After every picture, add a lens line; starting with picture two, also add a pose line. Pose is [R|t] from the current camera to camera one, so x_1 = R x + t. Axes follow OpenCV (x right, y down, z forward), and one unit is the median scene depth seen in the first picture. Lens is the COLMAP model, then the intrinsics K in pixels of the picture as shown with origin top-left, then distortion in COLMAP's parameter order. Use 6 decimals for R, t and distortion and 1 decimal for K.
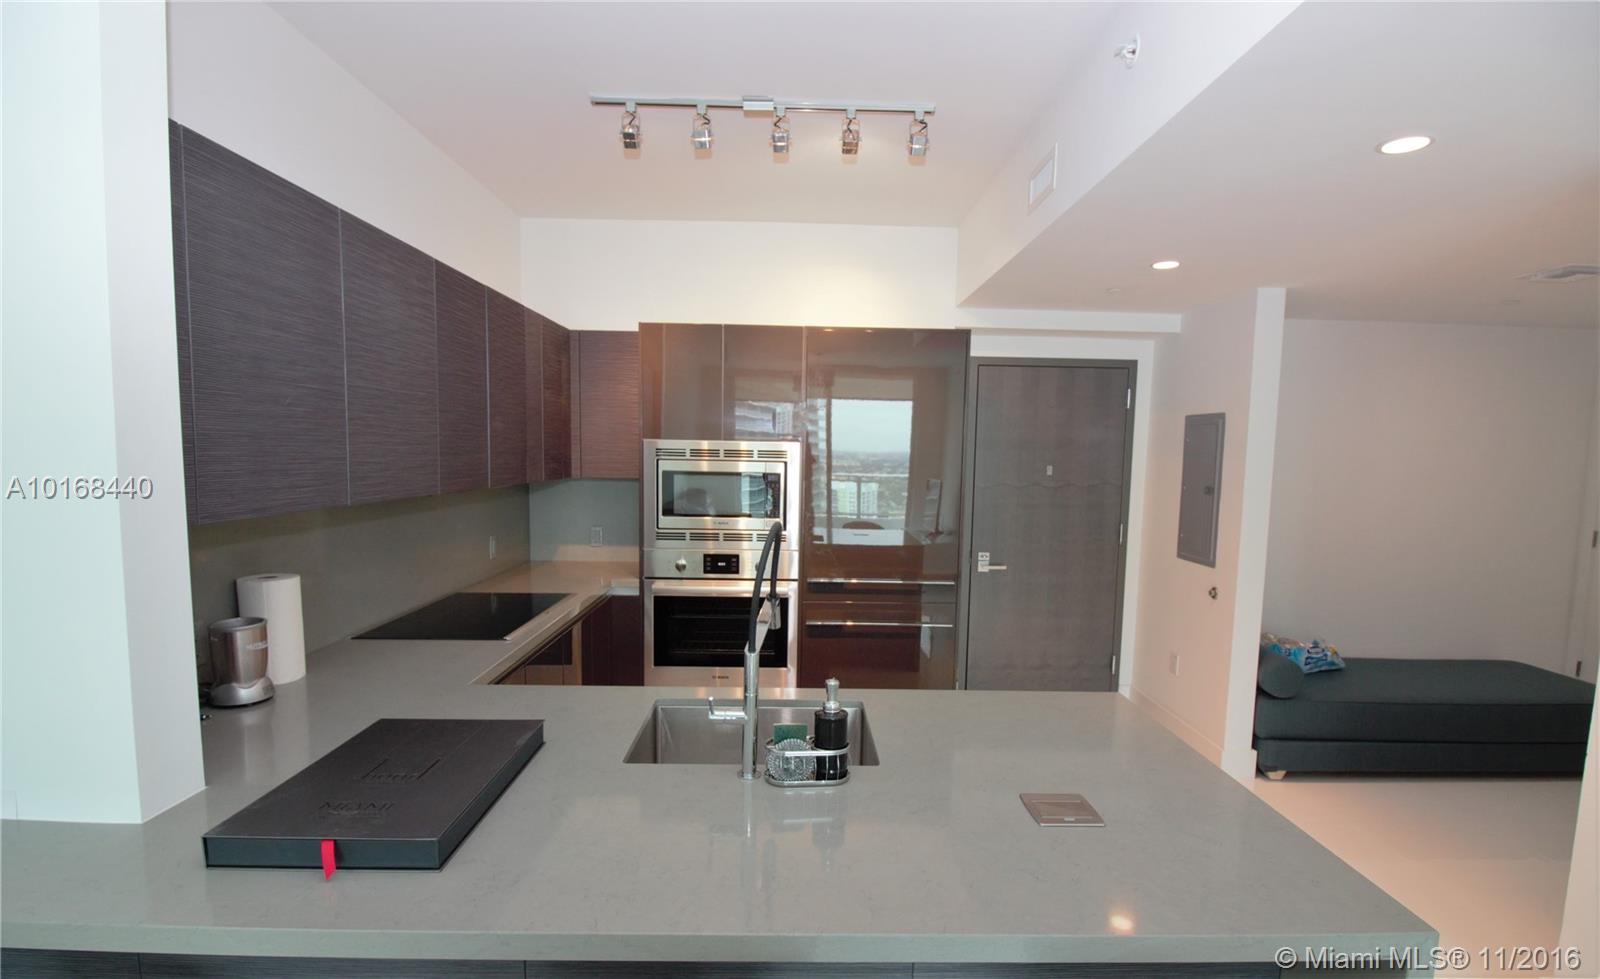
lens RADIAL K [[764.5, 0, 807.3], [0, 764.5, 539.3], [0, 0, 1]] dist [0.000276, 0.000042]
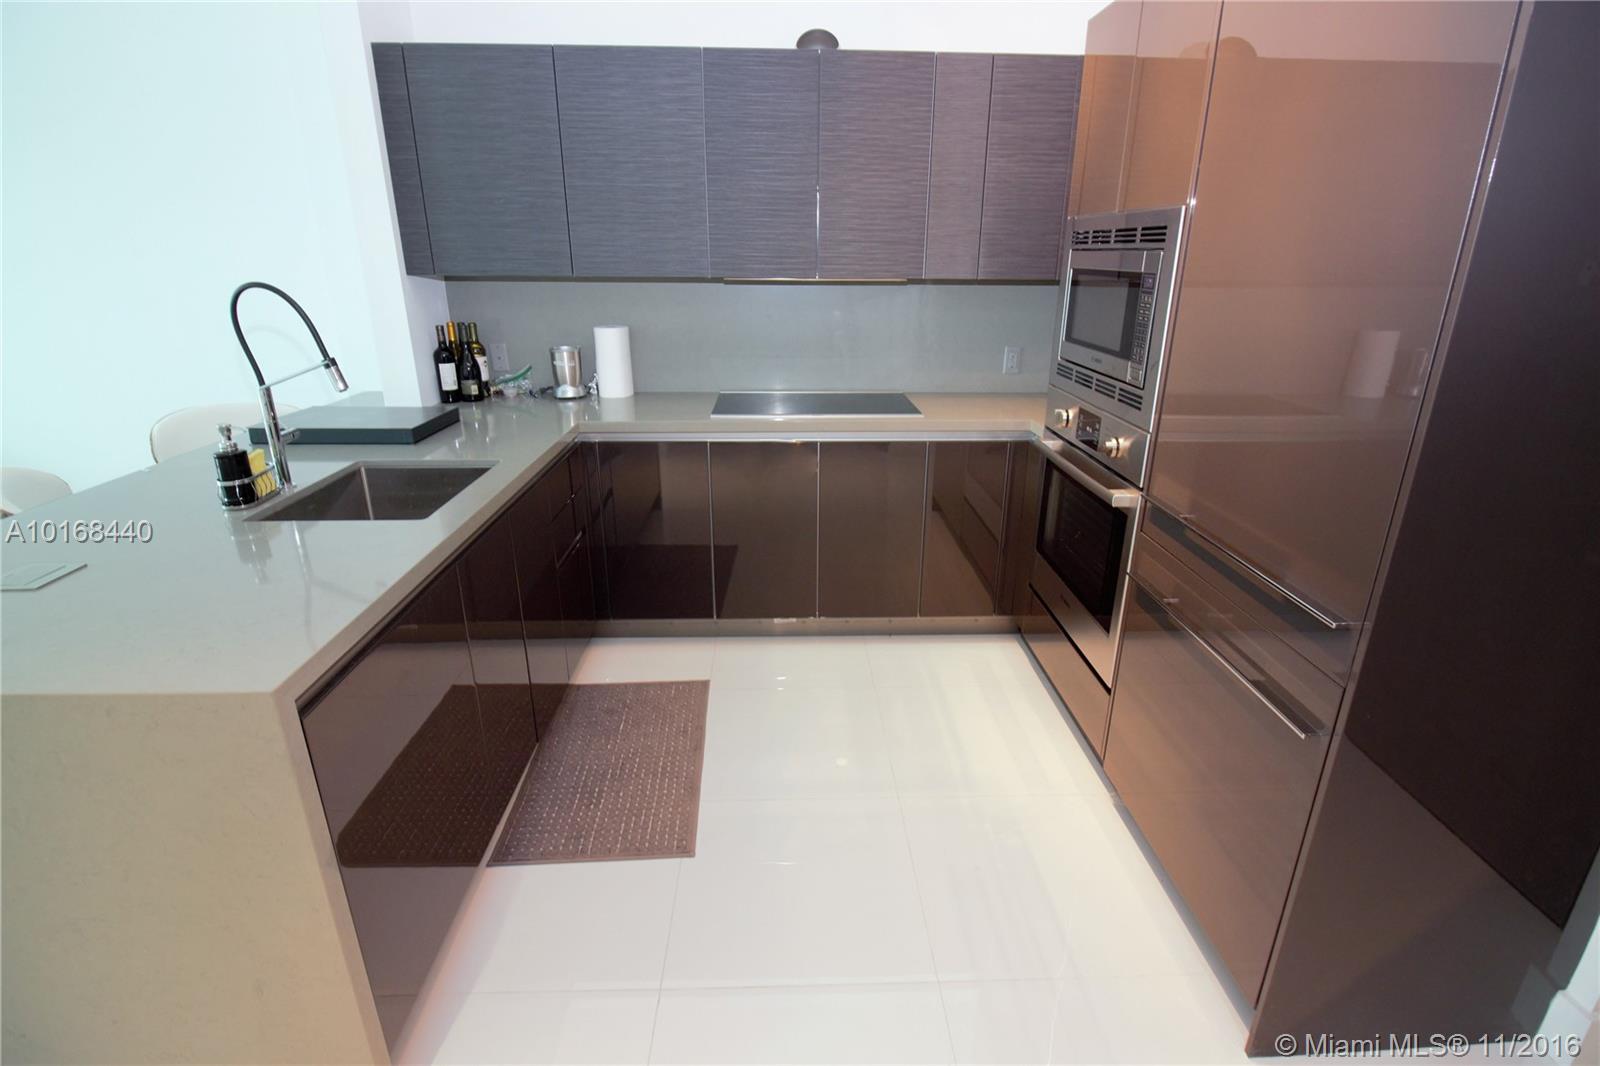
lens RADIAL K [[778.1, 0, 805.6], [0, 778.1, 524.7], [0, 0, 1]] dist [-0.002435, -0.000613]
pose [[0.020938, 0.317976, -0.947867, 0.494317], [-0.119085, 0.942119, 0.313417, -0.061162], [0.992663, 0.106315, 0.057593, 0.745635]]
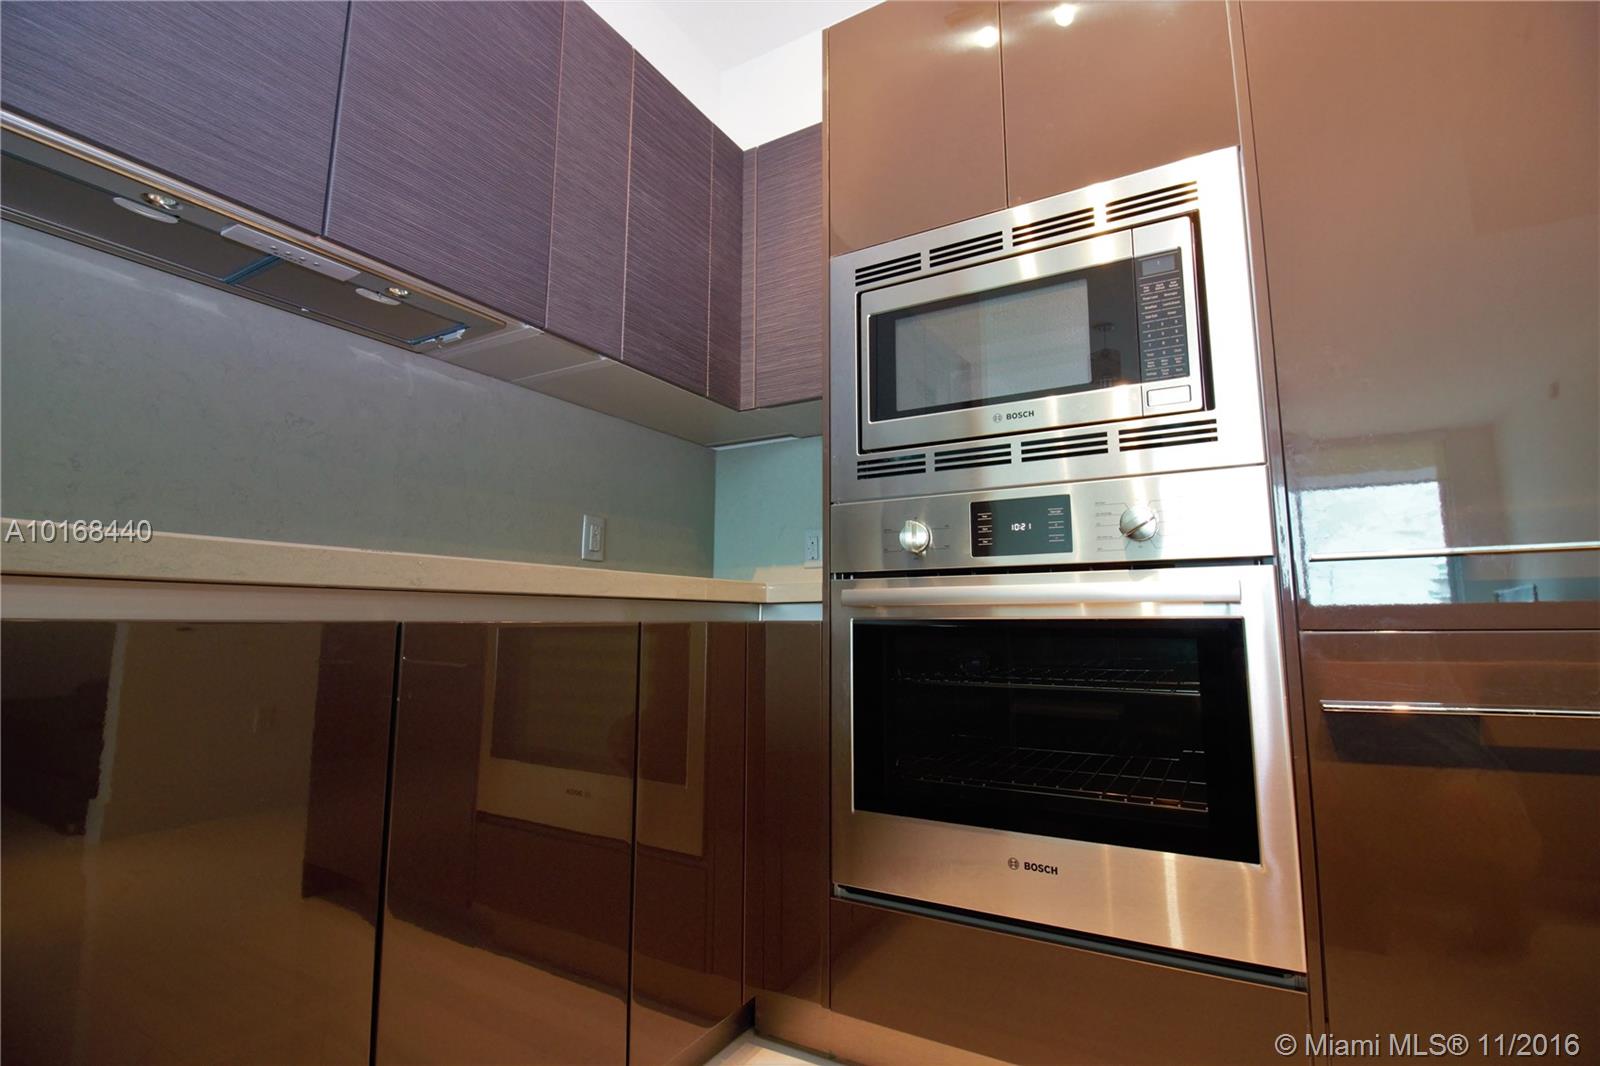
lens RADIAL K [[753.4, 0, 804.7], [0, 753.4, 524.9], [0, 0, 1]] dist [0.000059, -0.013192]
pose [[0.856505, -0.088129, -0.508558, -0.018595], [-0.043458, 0.969502, -0.241199, 0.122111], [0.514305, 0.228689, 0.826554, 0.654687]]
